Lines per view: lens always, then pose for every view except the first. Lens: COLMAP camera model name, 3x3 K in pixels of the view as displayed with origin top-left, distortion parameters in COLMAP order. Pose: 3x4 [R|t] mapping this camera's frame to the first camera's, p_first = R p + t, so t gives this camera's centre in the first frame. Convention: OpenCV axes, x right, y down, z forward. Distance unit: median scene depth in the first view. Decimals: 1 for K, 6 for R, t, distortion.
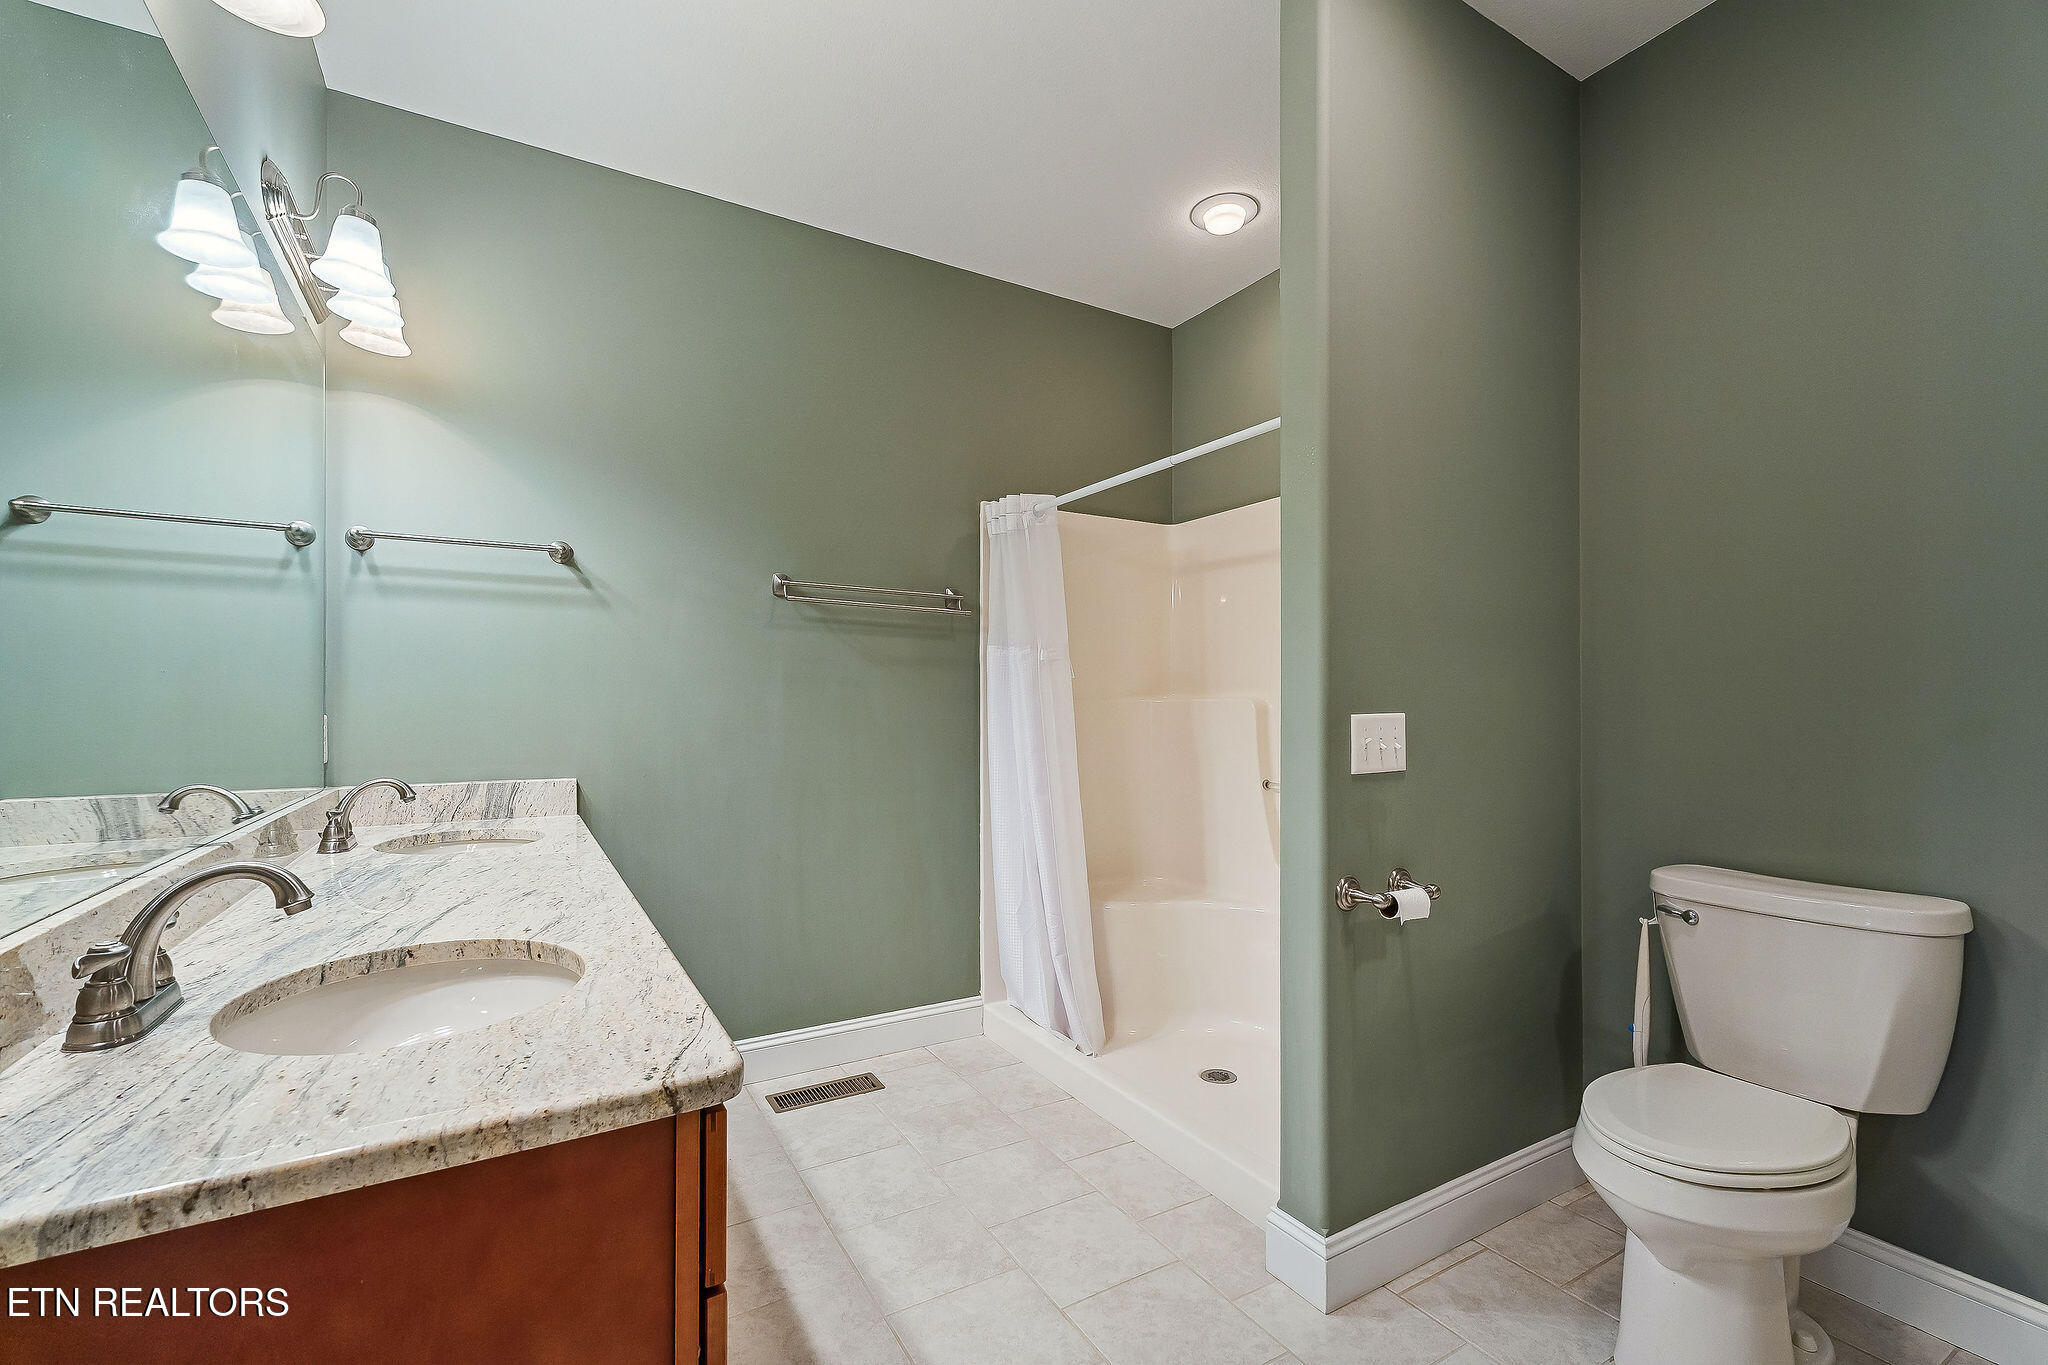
lens RADIAL K [[876.0, 0, 1028.3], [0, 876.0, 700.3], [0, 0, 1]] dist [0.002884, 0.000013]
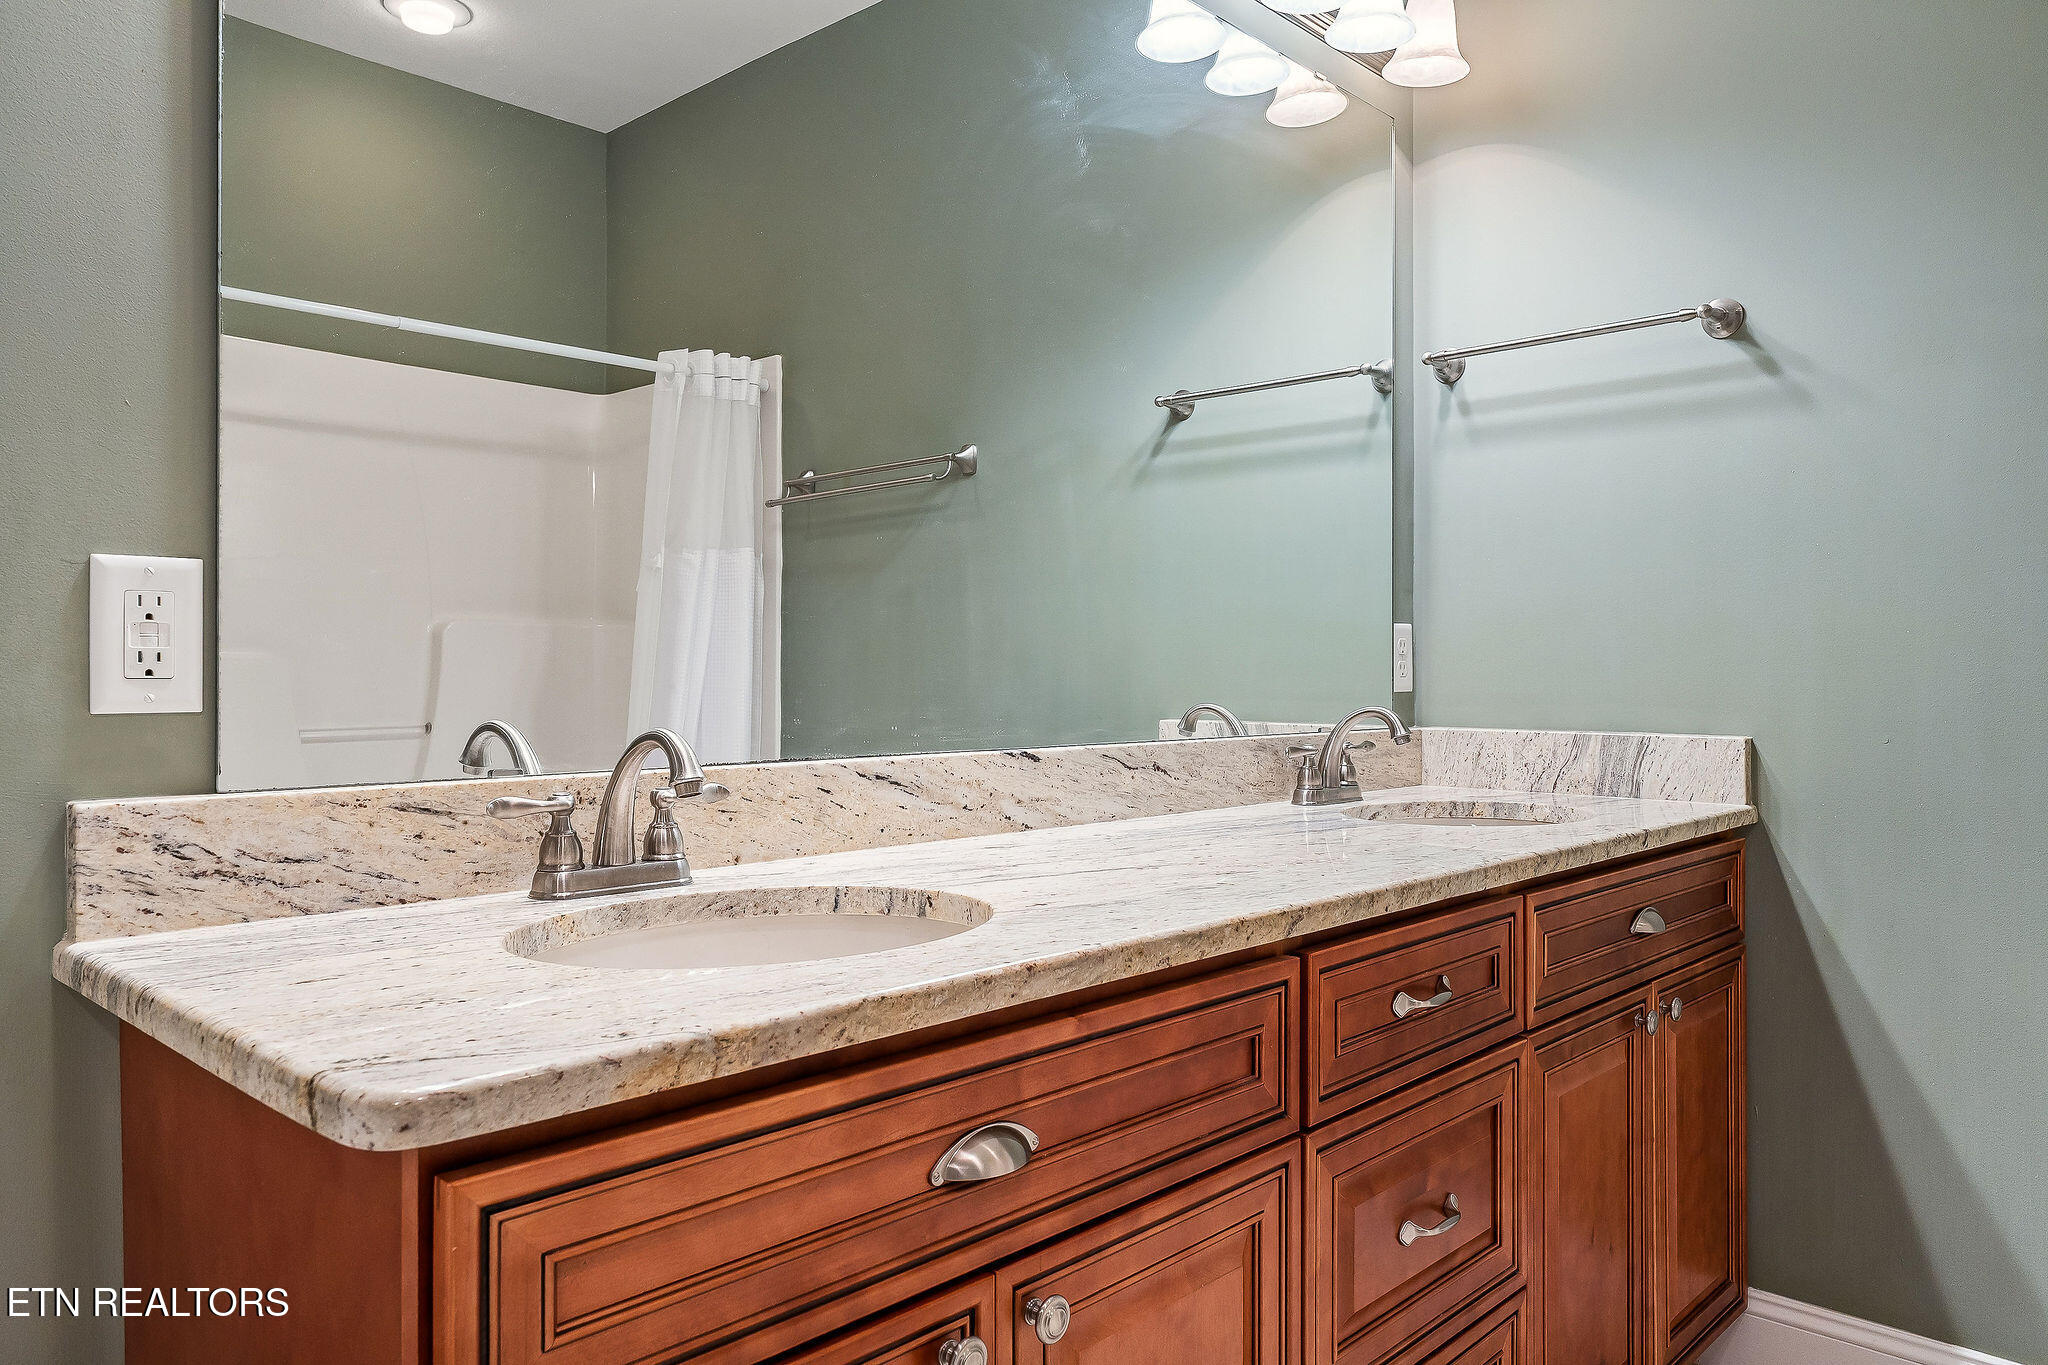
lens RADIAL K [[1408.6, 0, 1027.4], [0, 1408.6, 667.1], [0, 0, 1]] dist [-0.005359, -0.000245]
pose [[0.265967, -0.003249, -0.963977, 0.214303], [0.004757, 0.999987, -0.002058, 0.052457], [0.963970, -0.004038, 0.265979, 0.398700]]
